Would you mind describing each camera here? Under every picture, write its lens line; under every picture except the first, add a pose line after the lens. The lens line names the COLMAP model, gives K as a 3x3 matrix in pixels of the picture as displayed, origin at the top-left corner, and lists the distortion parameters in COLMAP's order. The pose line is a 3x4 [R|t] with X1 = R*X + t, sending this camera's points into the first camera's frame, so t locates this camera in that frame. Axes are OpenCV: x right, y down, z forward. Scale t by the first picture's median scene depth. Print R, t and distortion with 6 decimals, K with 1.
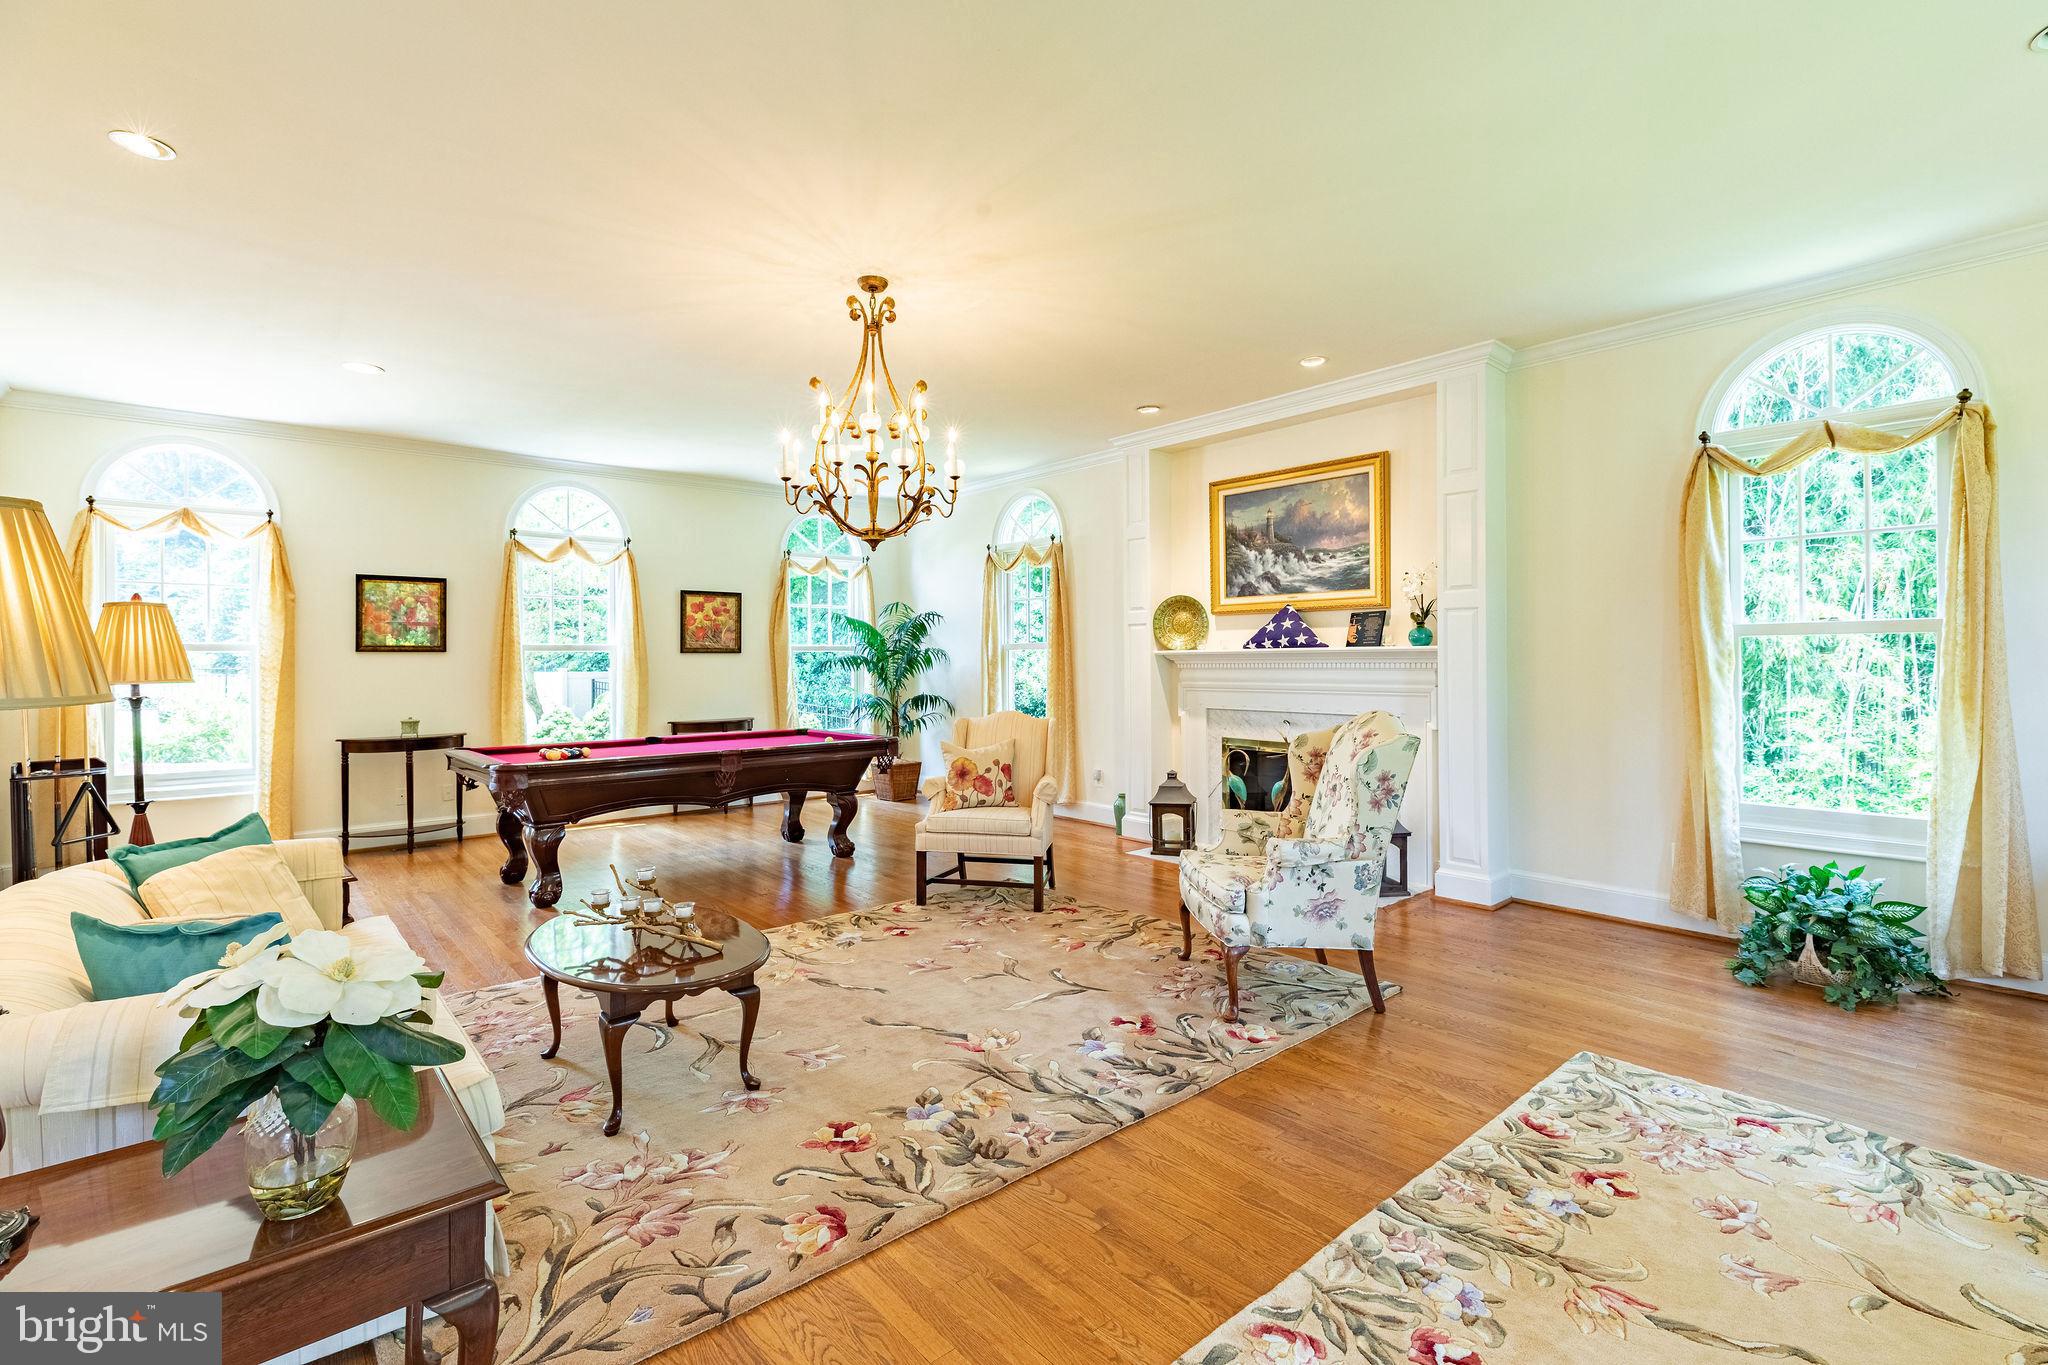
lens RADIAL K [[926.1, 0, 1027.4], [0, 926.1, 662.4], [0, 0, 1]] dist [0.002361, -0.000617]
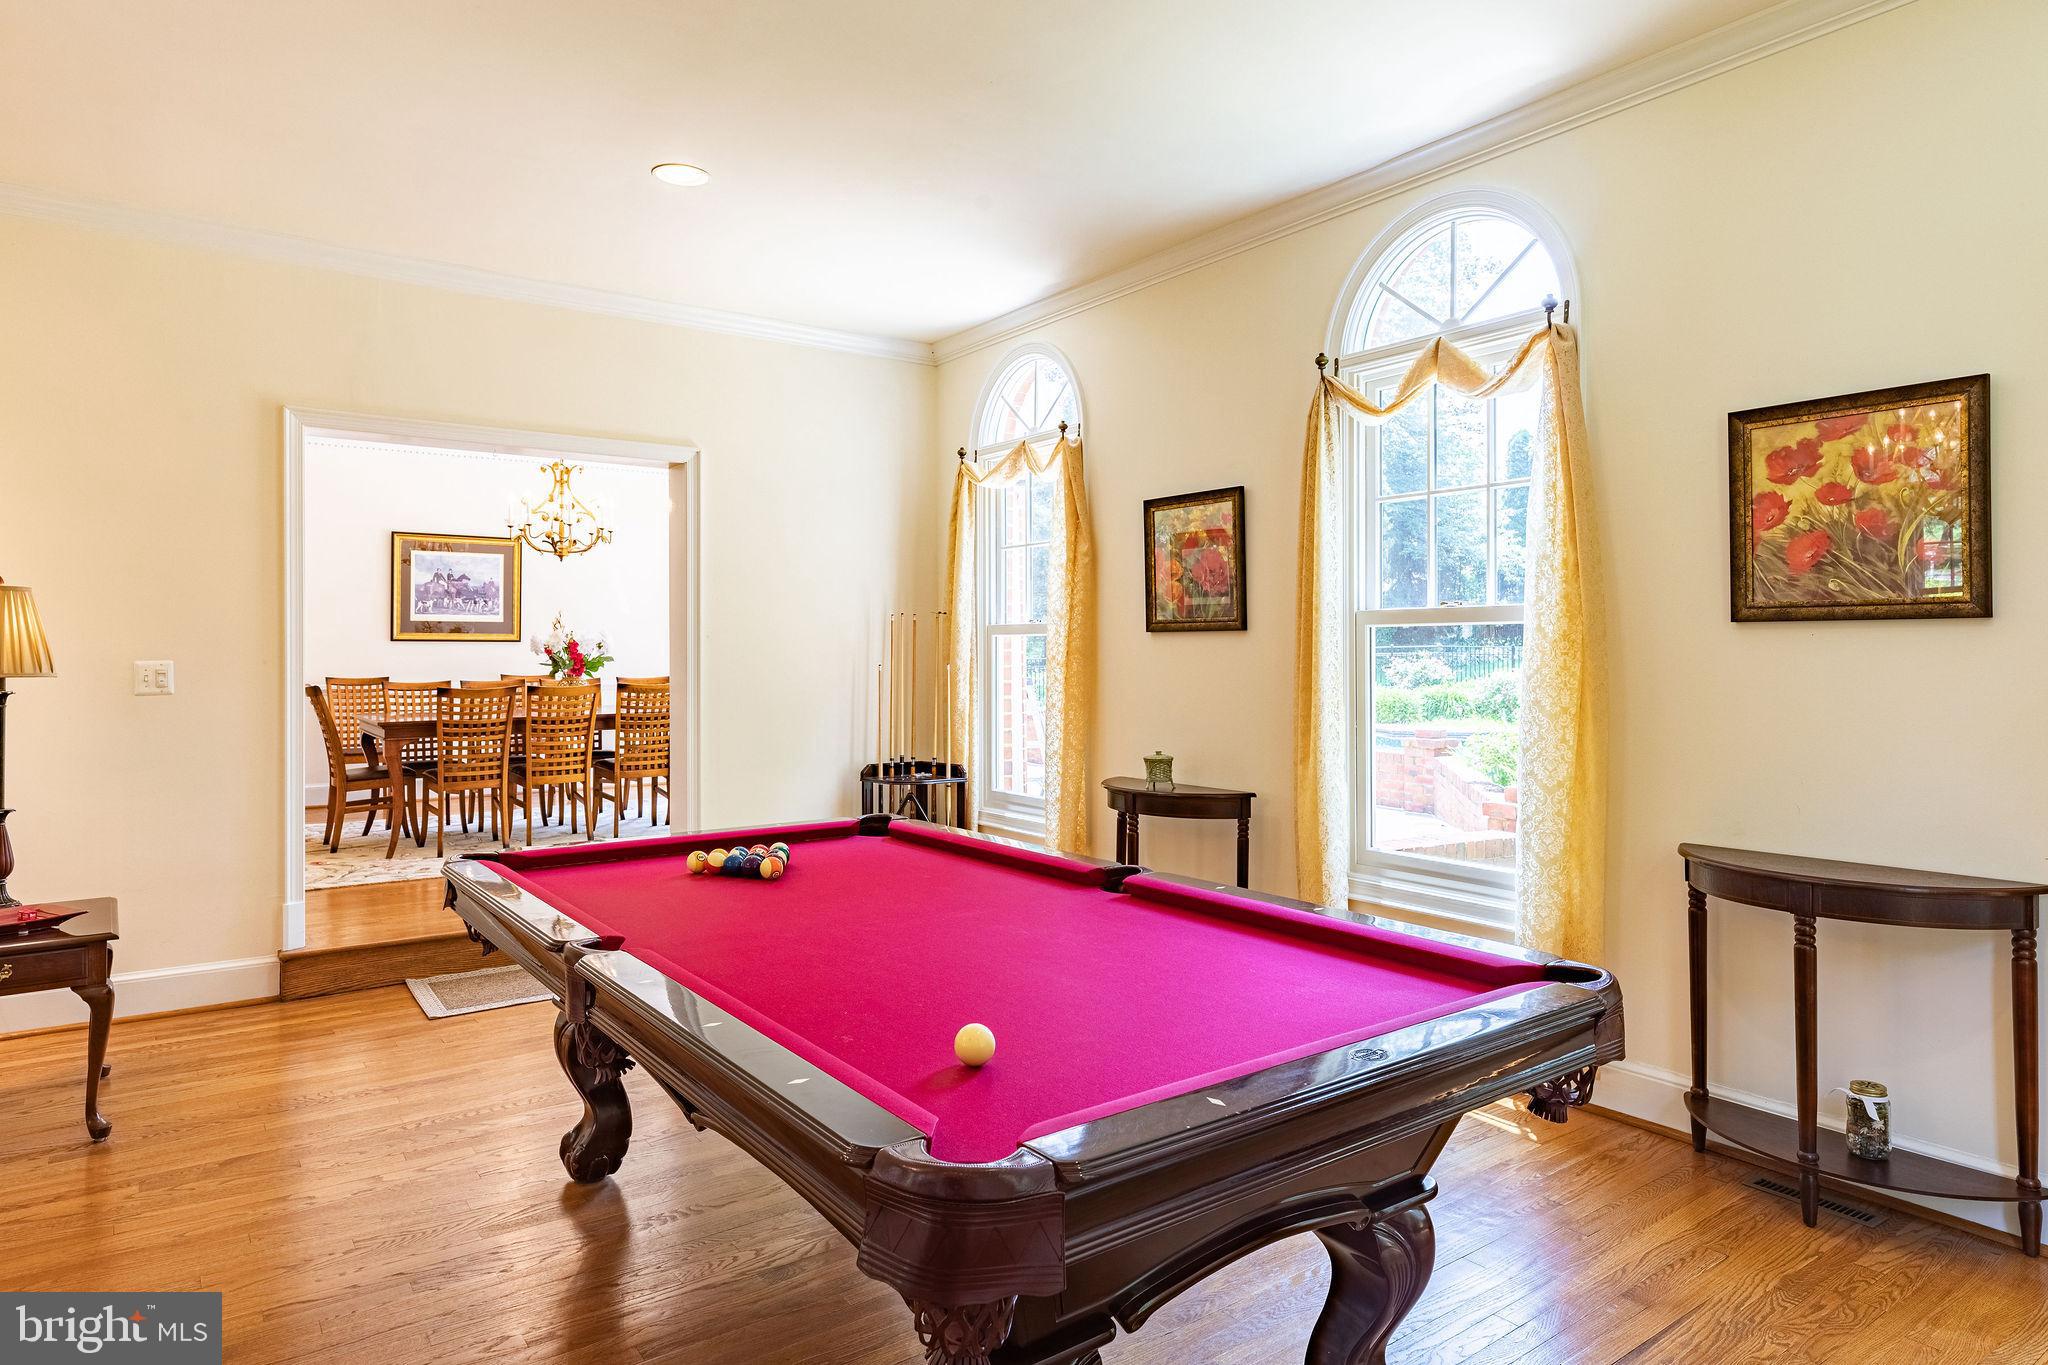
lens RADIAL K [[1206.4, 0, 1027.8], [0, 1206.4, 630.9], [0, 0, 1]] dist [0.066318, -0.000151]
pose [[-0.069995, -0.009481, -0.997502, 0.044686], [0.000169, 0.999955, -0.009516, -0.004028], [0.997547, -0.000834, -0.069990, 0.867719]]
